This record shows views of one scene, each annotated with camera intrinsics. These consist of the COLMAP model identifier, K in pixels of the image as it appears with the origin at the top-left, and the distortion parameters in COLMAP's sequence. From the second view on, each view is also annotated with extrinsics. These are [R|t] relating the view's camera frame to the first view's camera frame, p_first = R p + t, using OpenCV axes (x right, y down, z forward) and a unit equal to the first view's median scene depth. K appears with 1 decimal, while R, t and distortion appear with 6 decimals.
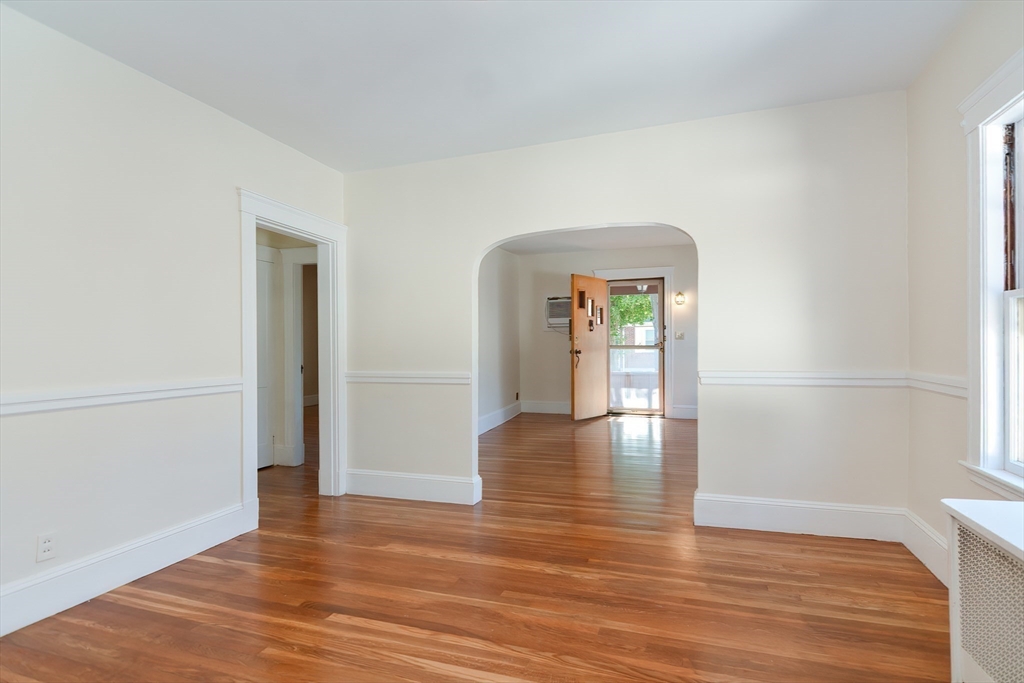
lens RADIAL K [[506.6, 0, 504.7], [0, 506.6, 346.3], [0, 0, 1]] dist [-0.028926, -0.000651]
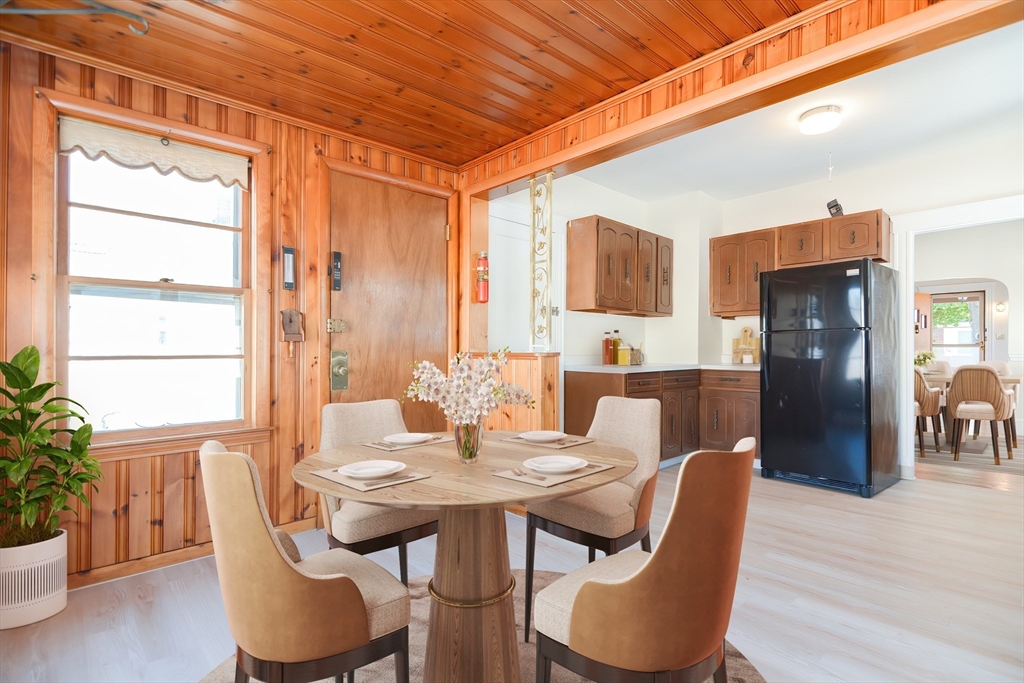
lens RADIAL K [[506.6, 0, 504.7], [0, 506.6, 346.3], [0, 0, 1]] dist [-0.028926, -0.000651]
pose [[0.891736, 0.004549, -0.452533, -0.204942], [-0.007536, 0.999960, -0.004798, 0.019253], [0.452493, 0.007689, 0.891735, -0.663344]]
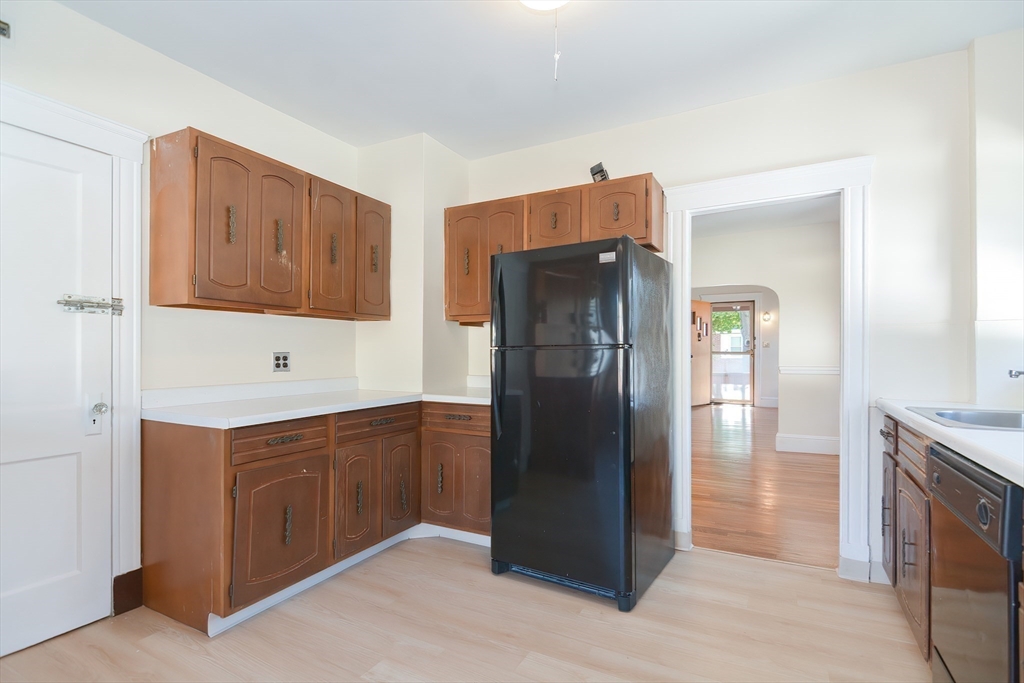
lens RADIAL K [[511.2, 0, 539.5], [0, 511.2, 346.7], [0, 0, 1]] dist [-0.028683, 0.000066]
pose [[0.996393, 0.005709, -0.084671, -0.134375], [-0.006482, 0.999940, -0.008857, -0.000333], [0.084615, 0.009374, 0.996370, -0.381194]]
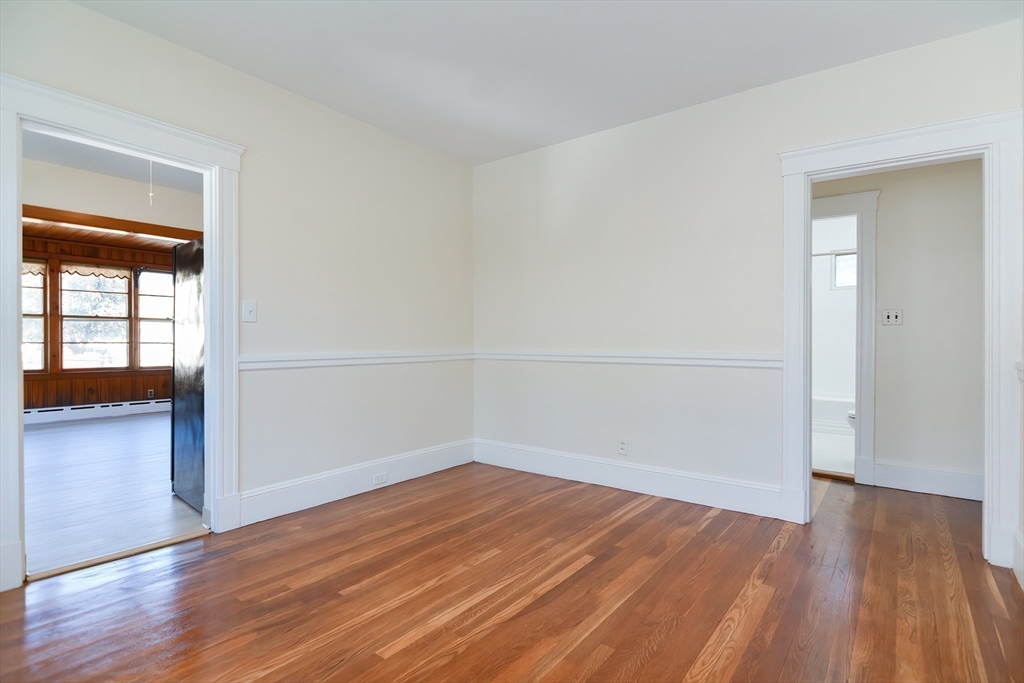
lens RADIAL K [[506.6, 0, 504.7], [0, 506.6, 346.3], [0, 0, 1]] dist [-0.028926, -0.000651]
pose [[-0.318911, 0.017602, -0.947621, 0.229877], [-0.000166, 0.999826, 0.018627, 0.012851], [0.947785, 0.006098, -0.318853, 0.343413]]
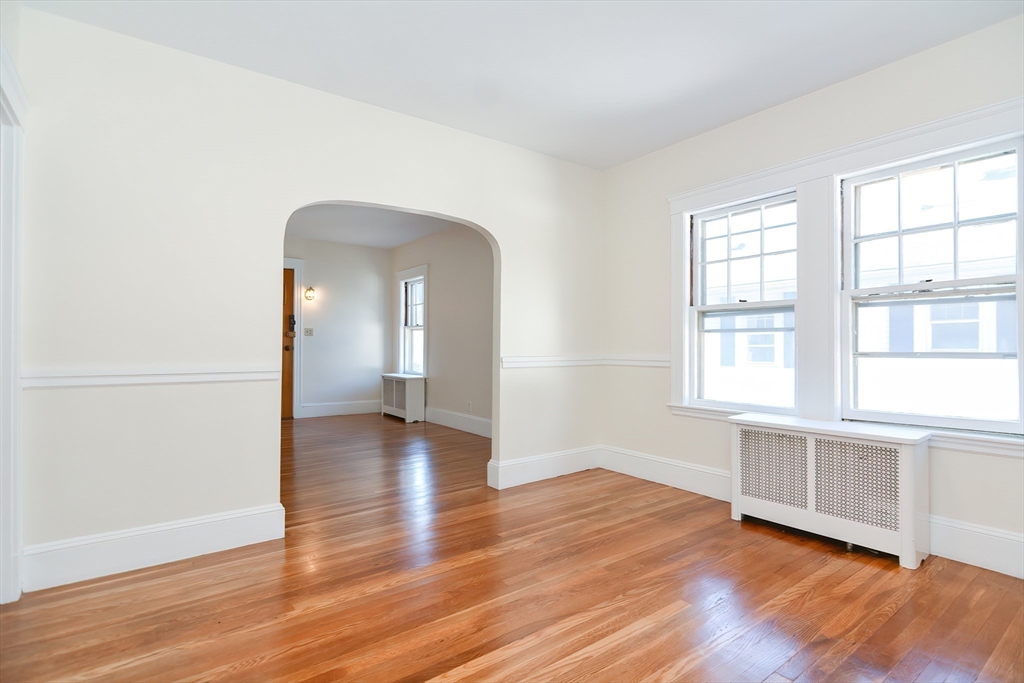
lens RADIAL K [[506.6, 0, 504.7], [0, 506.6, 346.3], [0, 0, 1]] dist [-0.028926, -0.000651]
pose [[0.555216, 0.010247, 0.831643, -0.253750], [-0.002988, 0.999942, -0.010325, 0.015855], [-0.831701, 0.003248, 0.555214, 0.147858]]
